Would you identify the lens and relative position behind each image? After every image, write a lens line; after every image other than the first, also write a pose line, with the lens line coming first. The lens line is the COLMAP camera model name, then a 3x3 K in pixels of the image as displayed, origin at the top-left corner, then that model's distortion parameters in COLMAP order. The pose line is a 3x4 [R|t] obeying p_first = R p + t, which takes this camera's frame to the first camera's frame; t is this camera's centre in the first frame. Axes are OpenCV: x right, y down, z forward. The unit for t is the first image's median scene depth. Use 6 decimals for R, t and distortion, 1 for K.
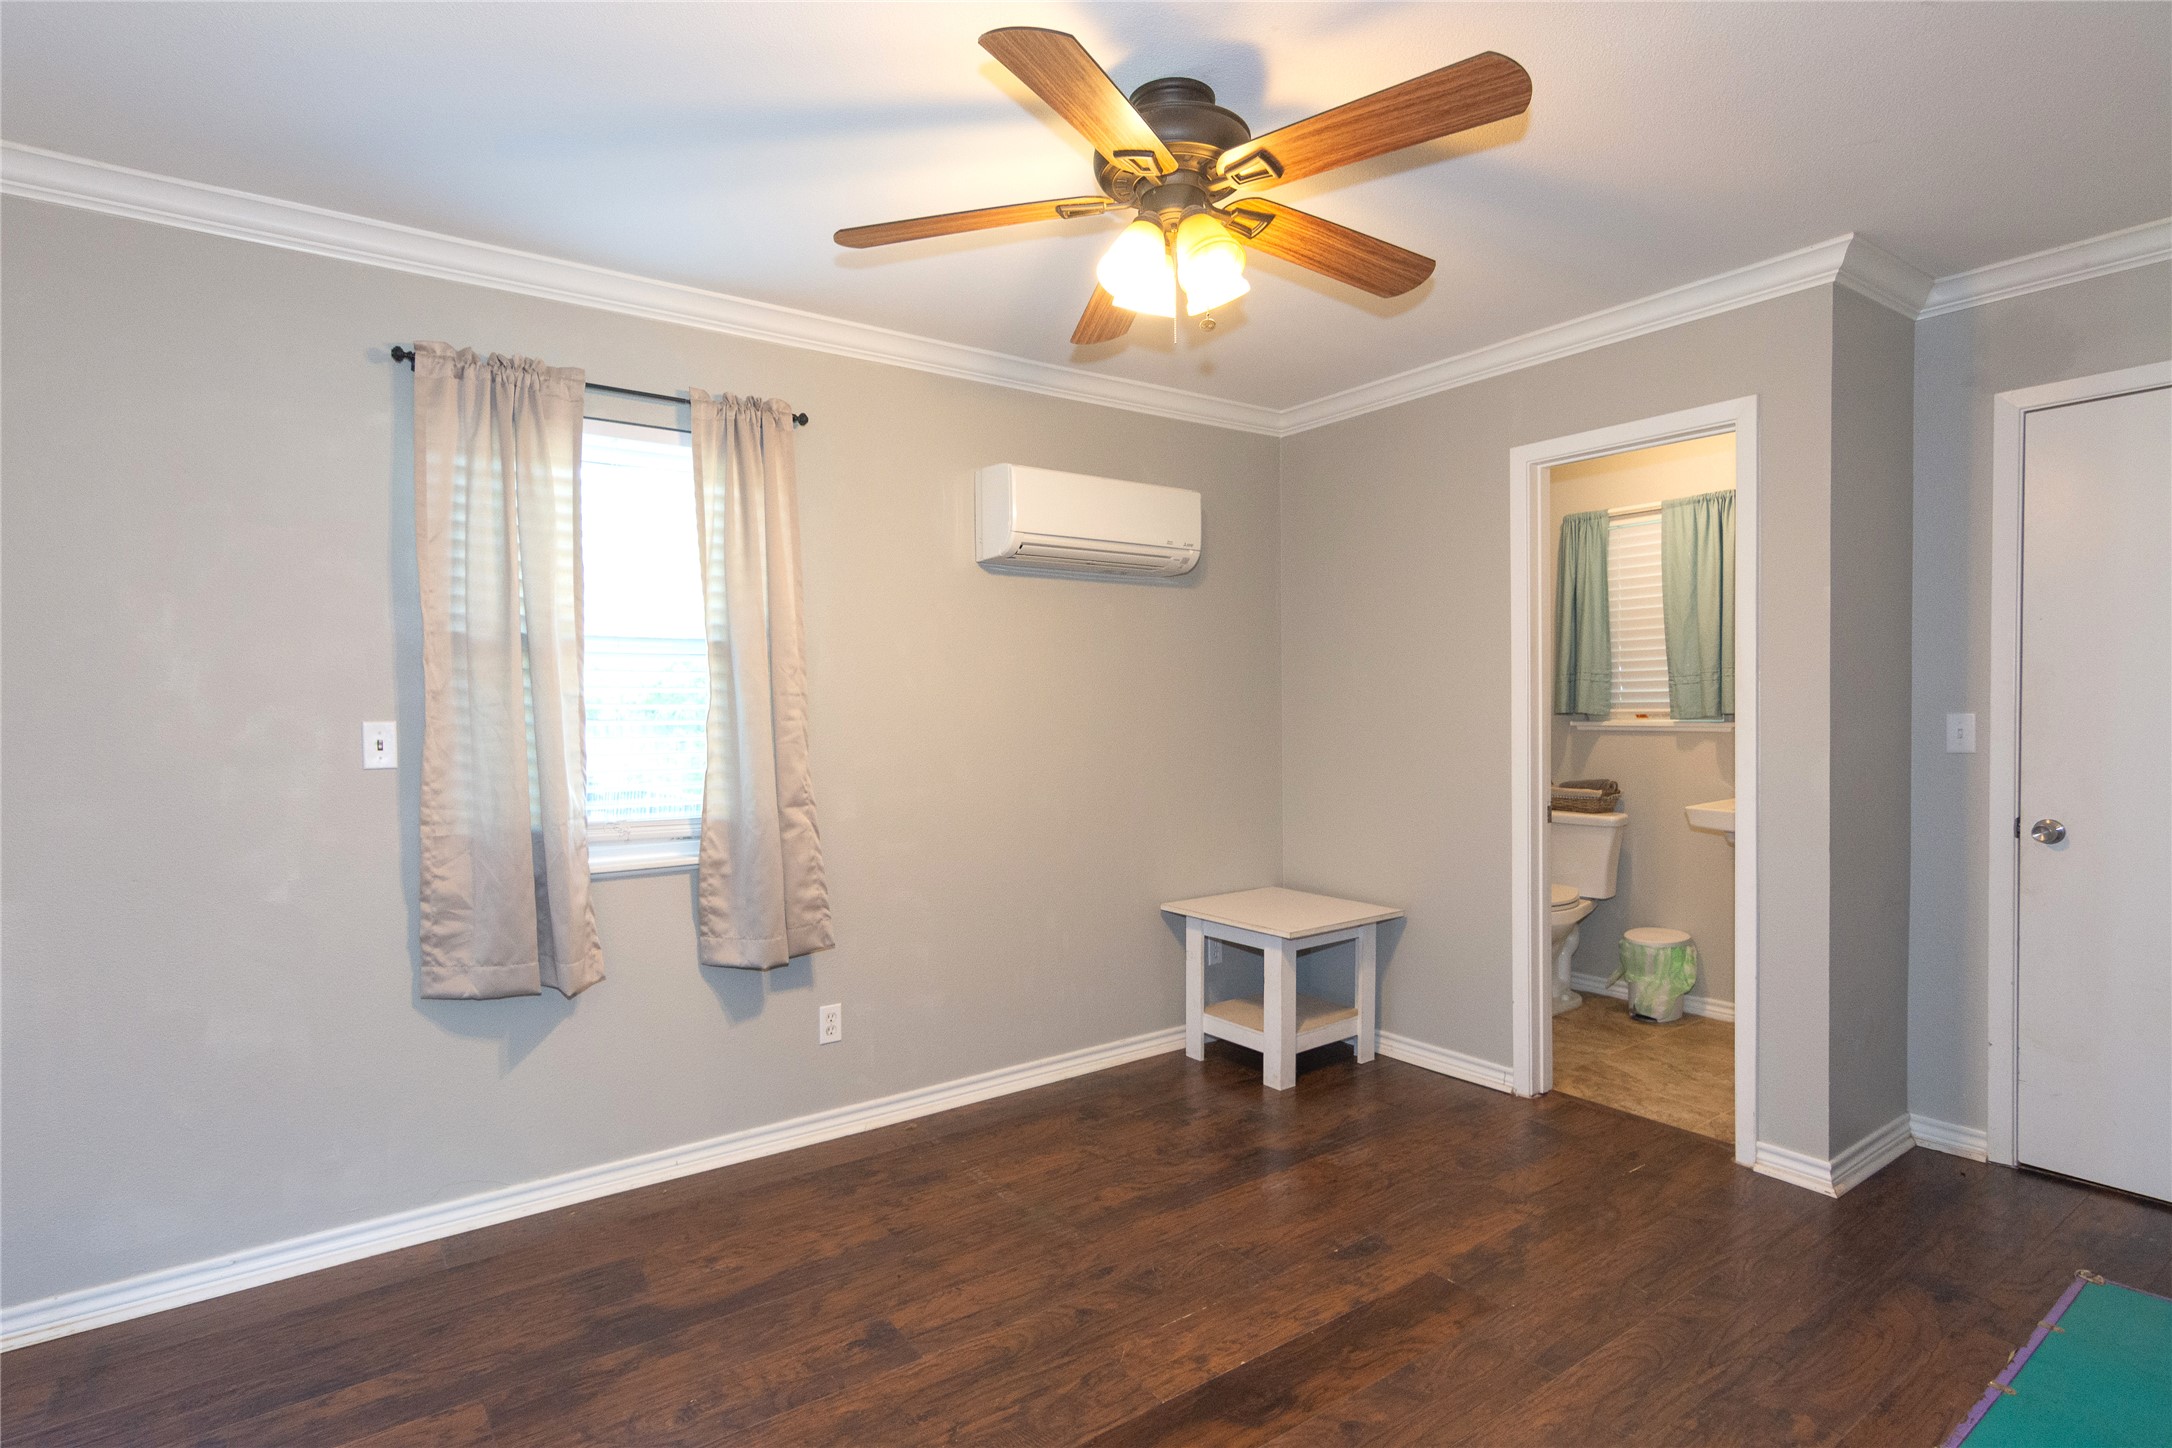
lens RADIAL K [[1075.6, 0, 1086.7], [0, 1075.6, 740.8], [0, 0, 1]] dist [-0.000908, 0.000893]
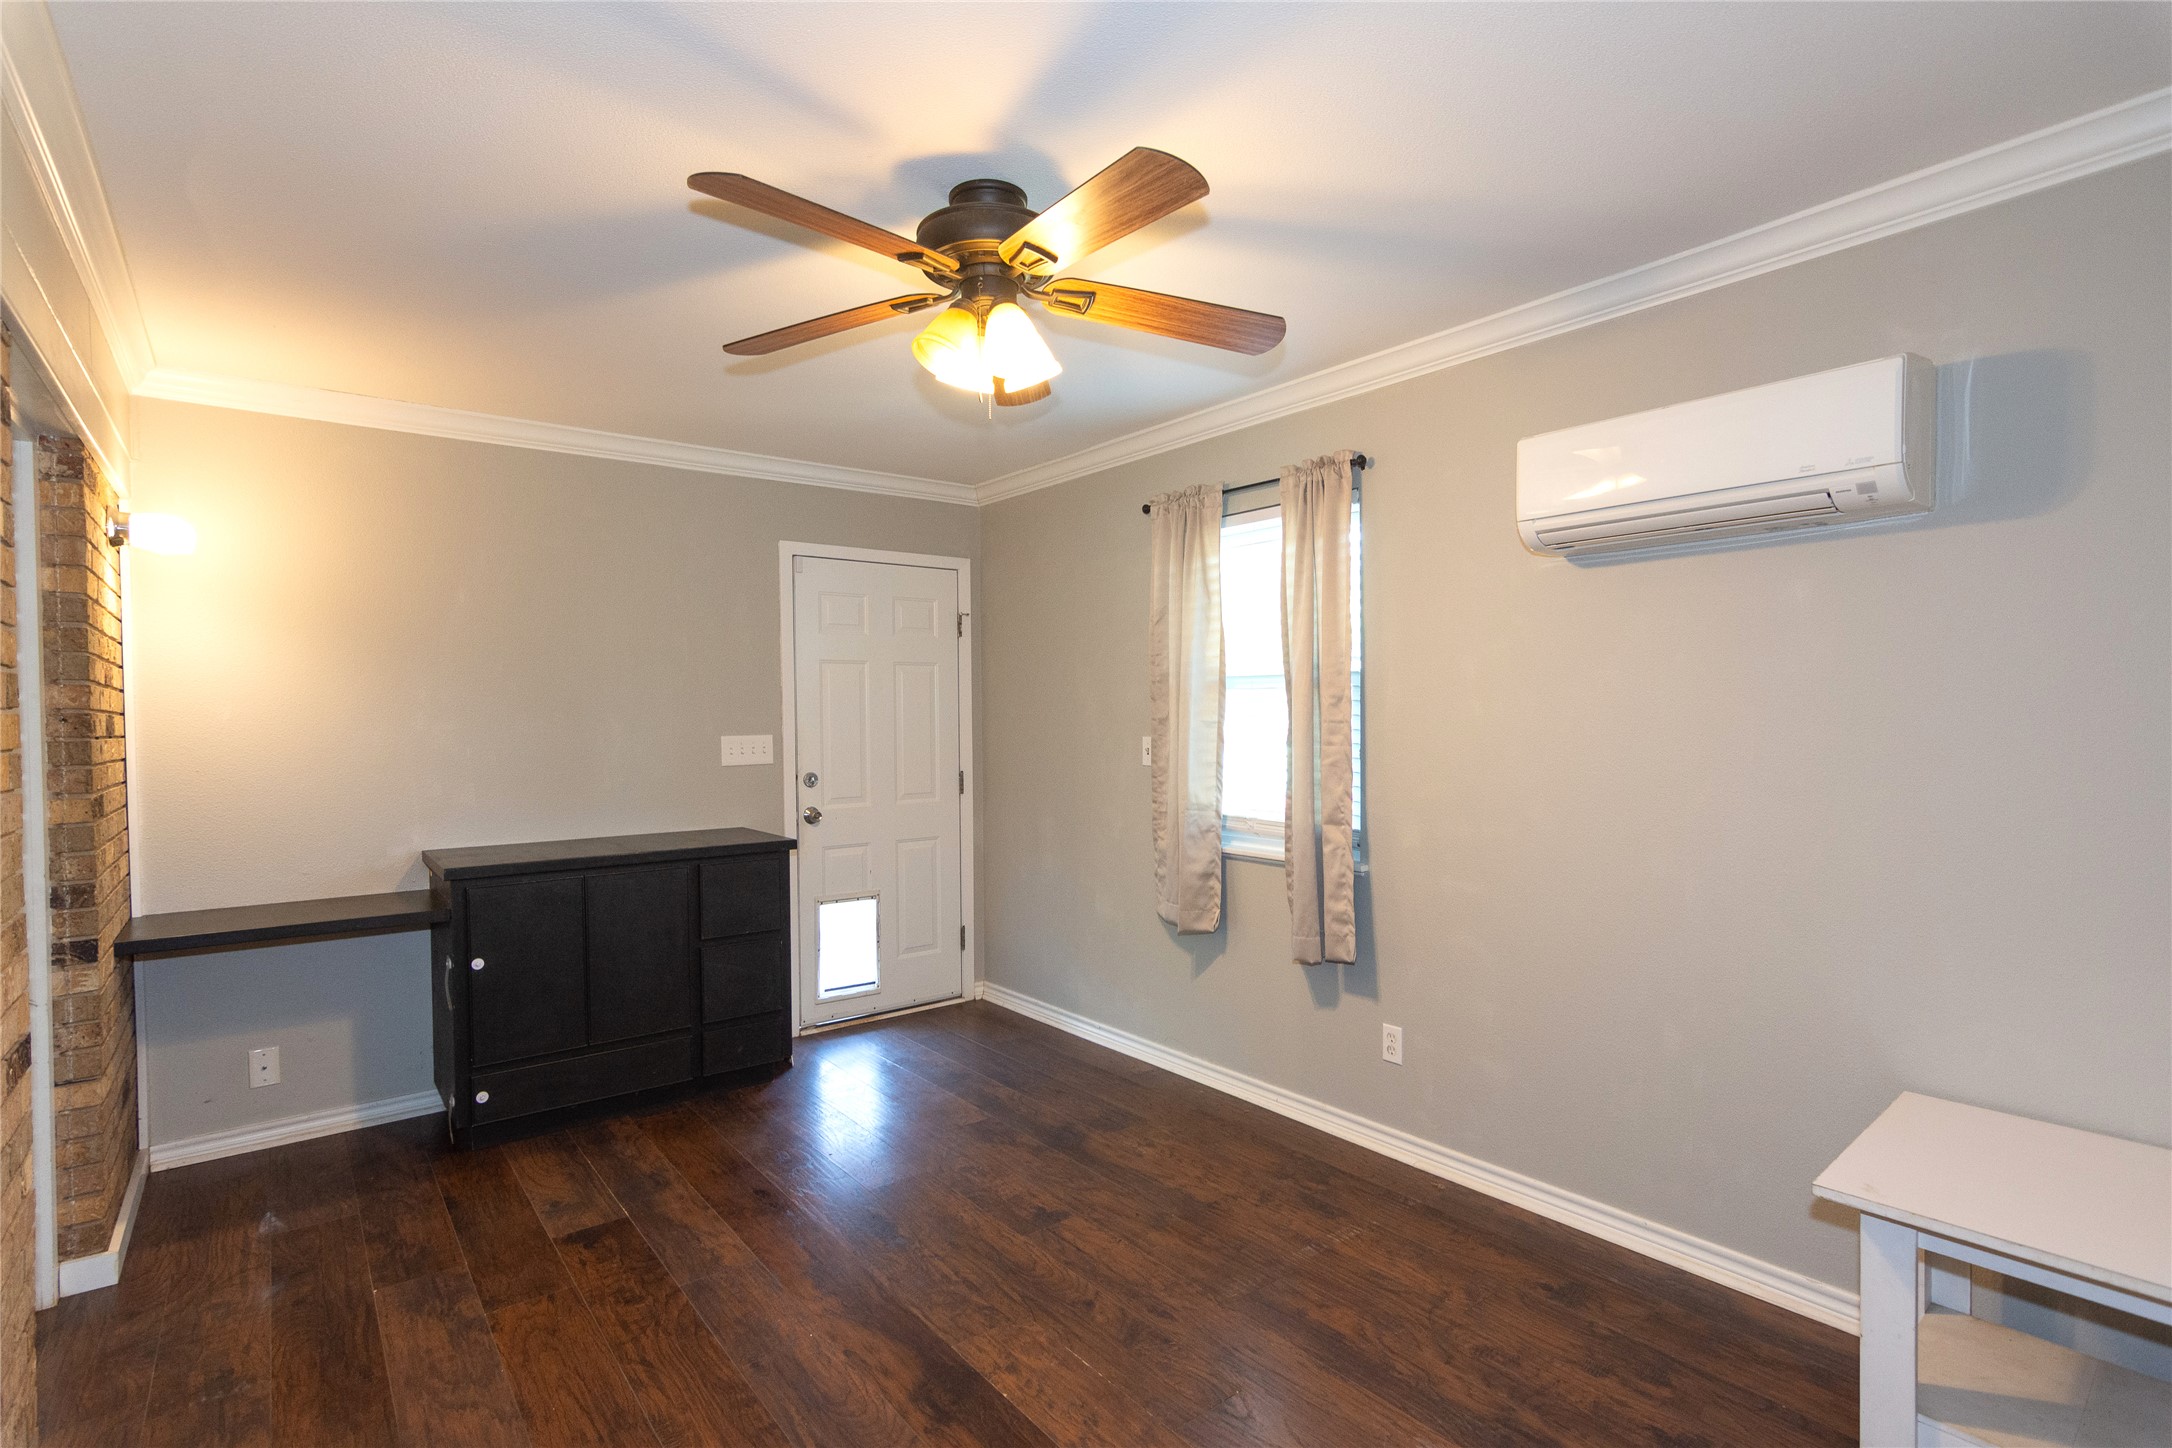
lens RADIAL K [[1040.5, 0, 1088.1], [0, 1040.5, 742.9], [0, 0, 1]] dist [-0.002063, 0.000403]
pose [[0.048906, 0.039028, -0.998041, 0.817923], [-0.023512, 0.999004, 0.037914, -0.059177], [0.998527, 0.021612, 0.049775, 0.747953]]
